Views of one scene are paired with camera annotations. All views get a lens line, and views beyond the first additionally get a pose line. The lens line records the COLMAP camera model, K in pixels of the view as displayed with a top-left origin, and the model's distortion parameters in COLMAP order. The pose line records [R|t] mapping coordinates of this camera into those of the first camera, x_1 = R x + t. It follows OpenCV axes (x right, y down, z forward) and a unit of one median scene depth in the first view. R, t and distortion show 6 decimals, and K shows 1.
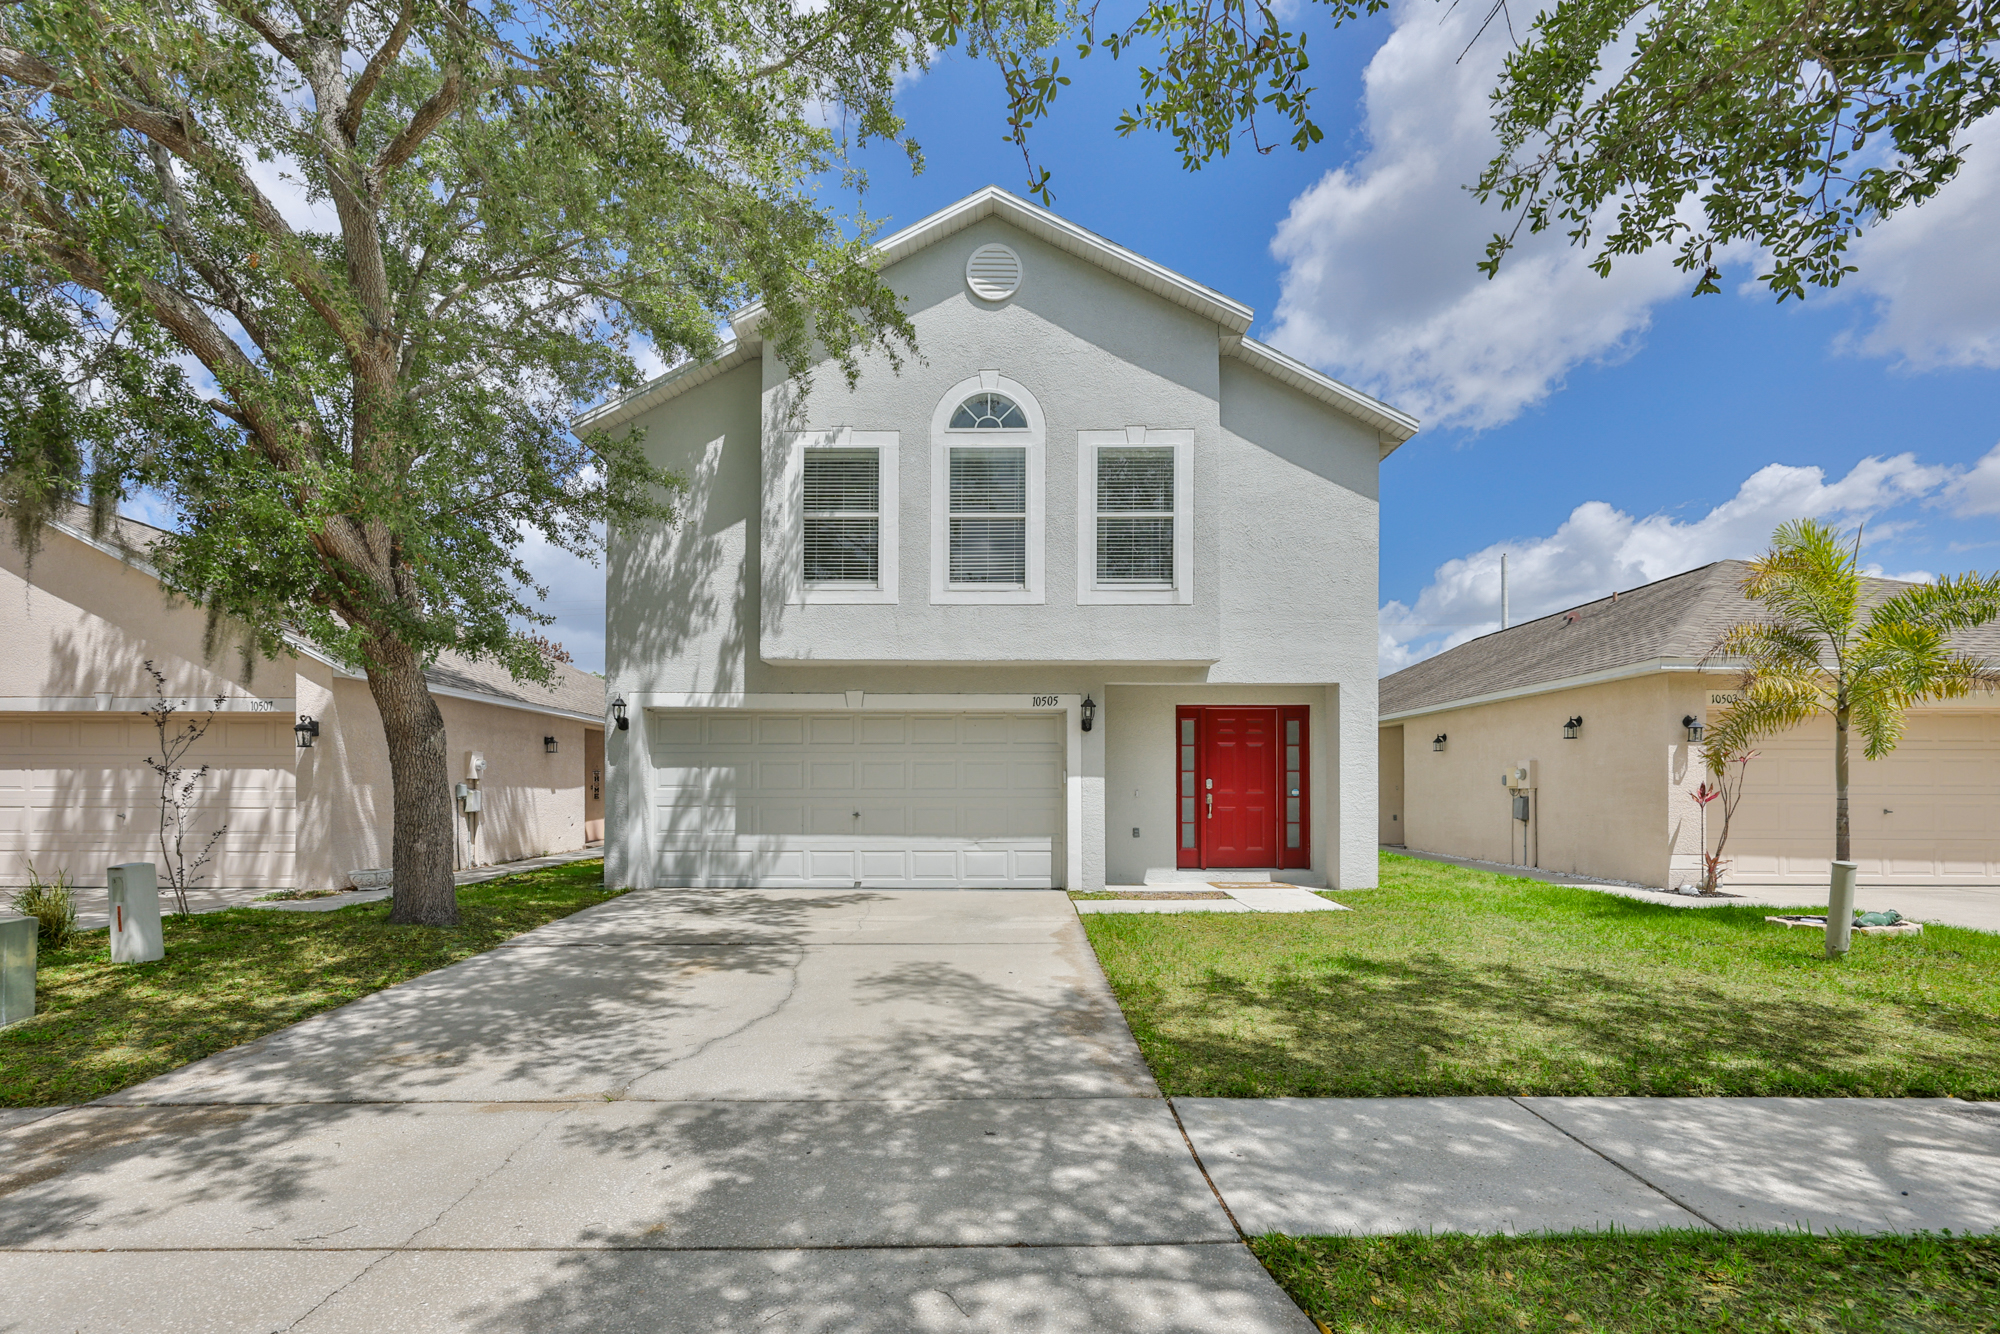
lens RADIAL K [[882.0, 0, 941.5], [0, 882.0, 748.0], [0, 0, 1]] dist [-0.001897, -0.000251]
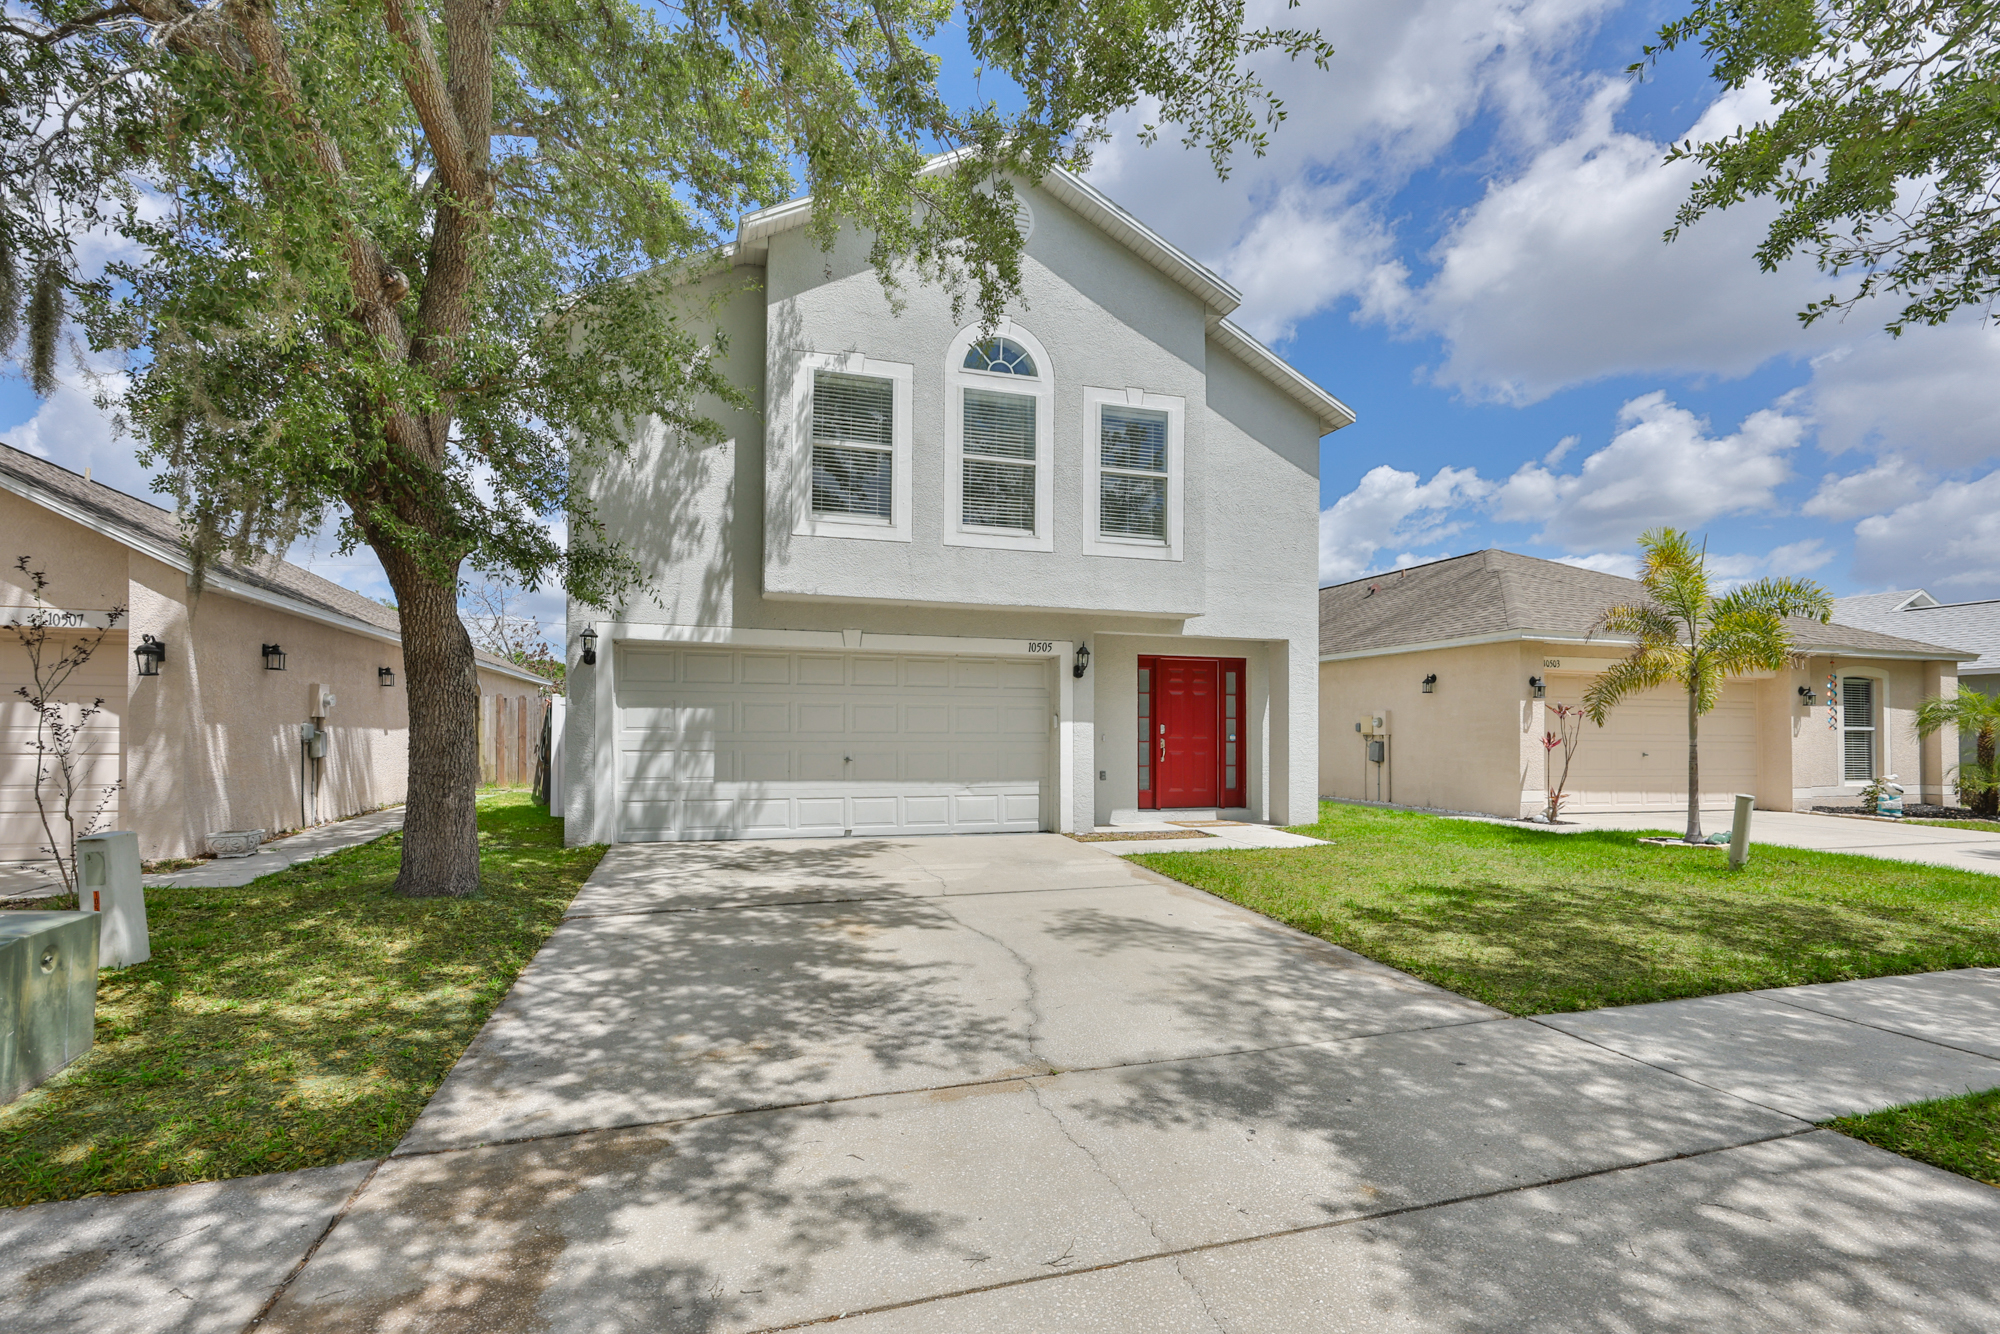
lens RADIAL K [[893.0, 0, 927.0], [0, 893.0, 685.5], [0, 0, 1]] dist [-0.001903, 0.000179]
pose [[0.956241, 0.020691, 0.291848, -0.316738], [-0.020025, 0.999786, -0.005271, -0.000920], [-0.291895, -0.000803, 0.956450, 0.056036]]
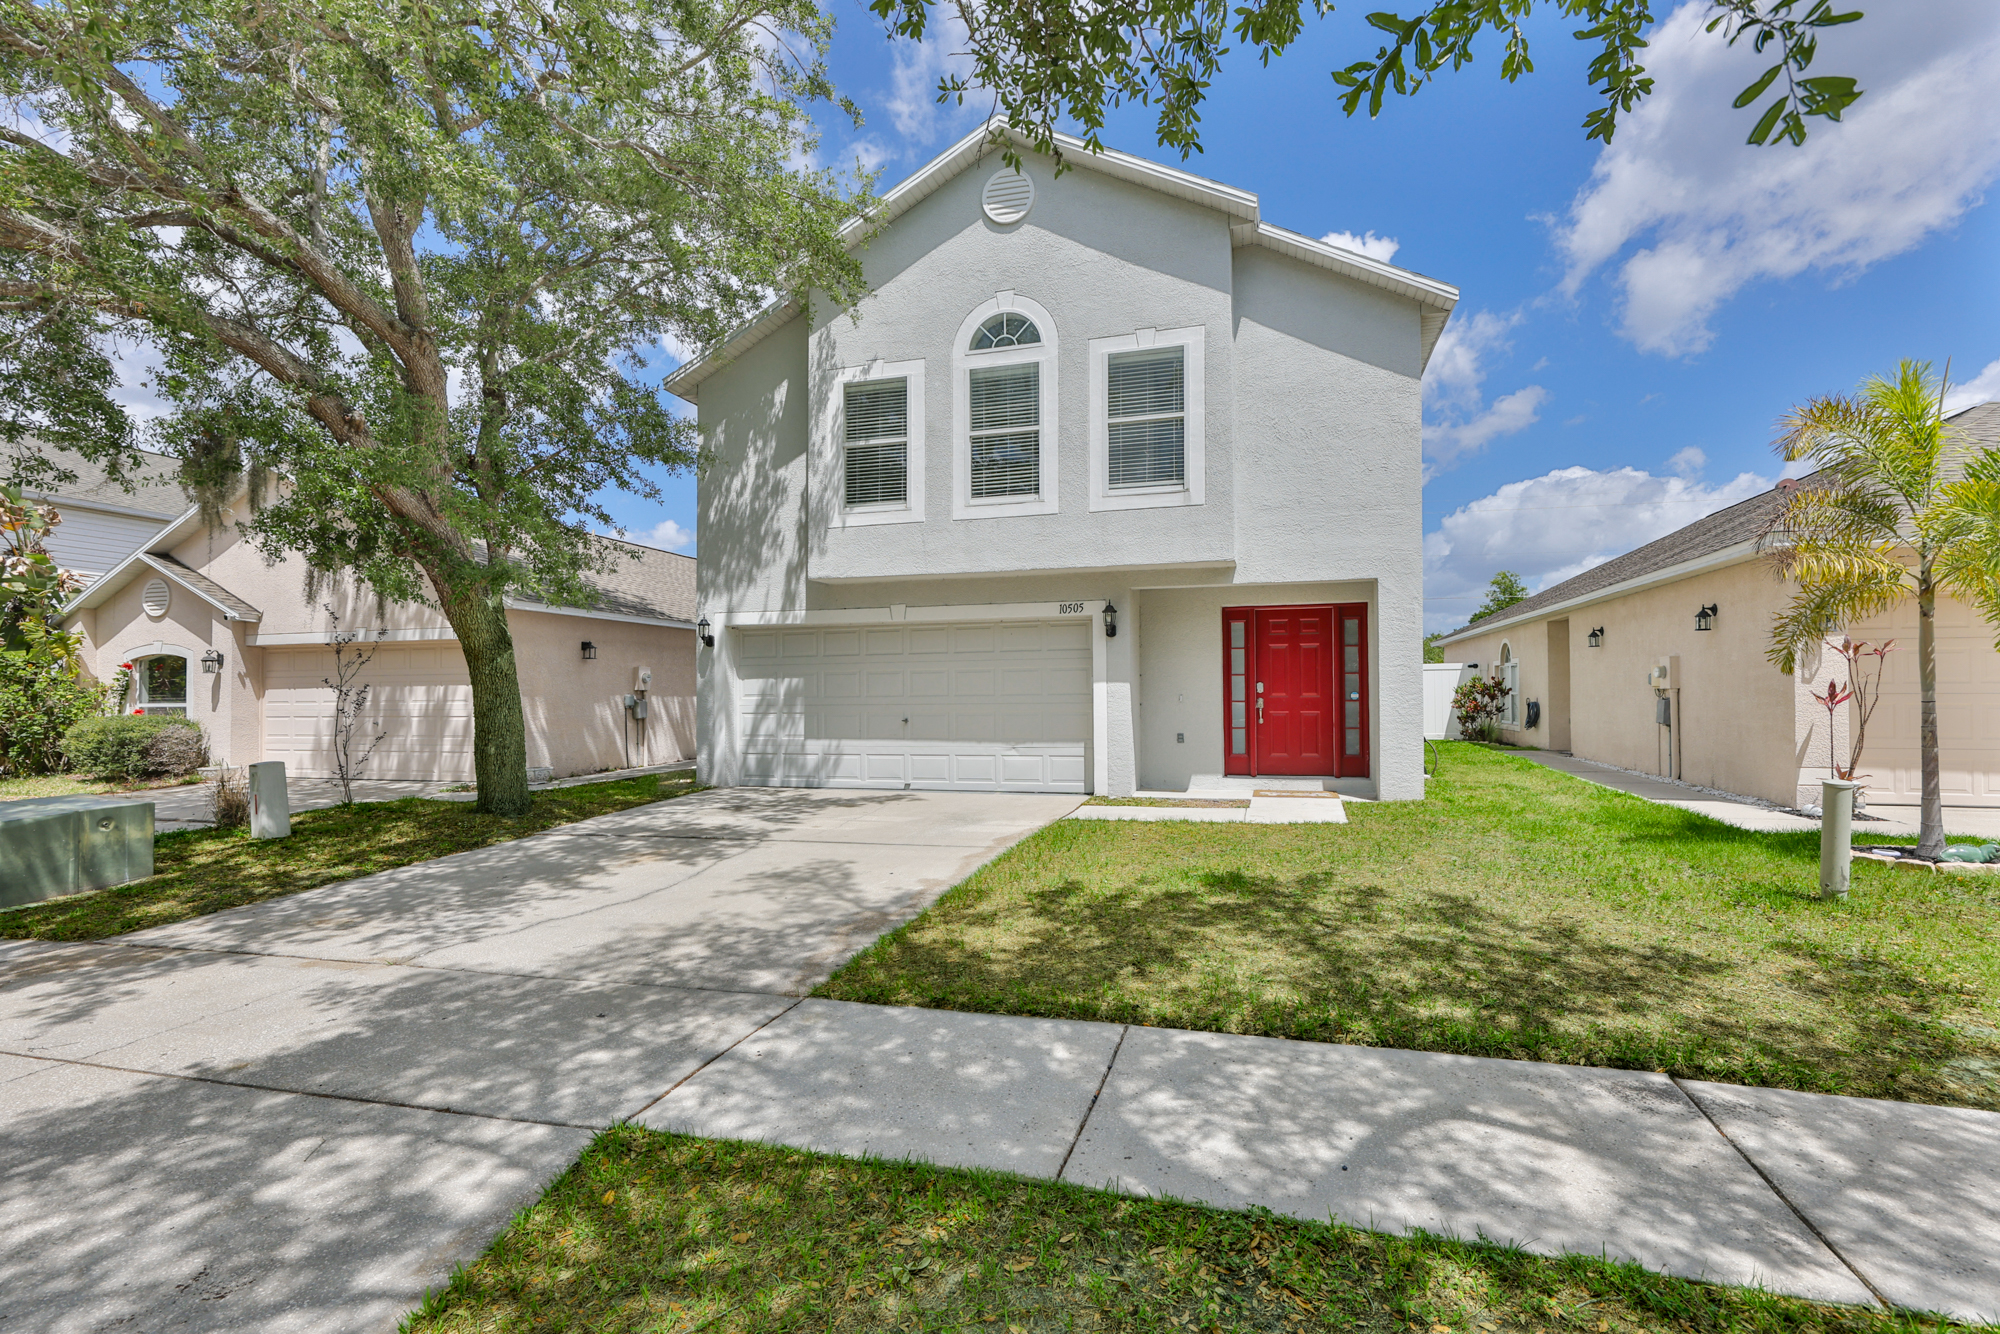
lens RADIAL K [[855.2, 0, 1003.4], [0, 855.2, 645.0], [0, 0, 1]] dist [-0.001021, 0.000499]
pose [[0.969281, -0.023520, -0.244828, 0.290982], [0.021459, 0.999708, -0.011080, -0.001748], [0.245017, 0.005486, 0.969503, 0.029214]]
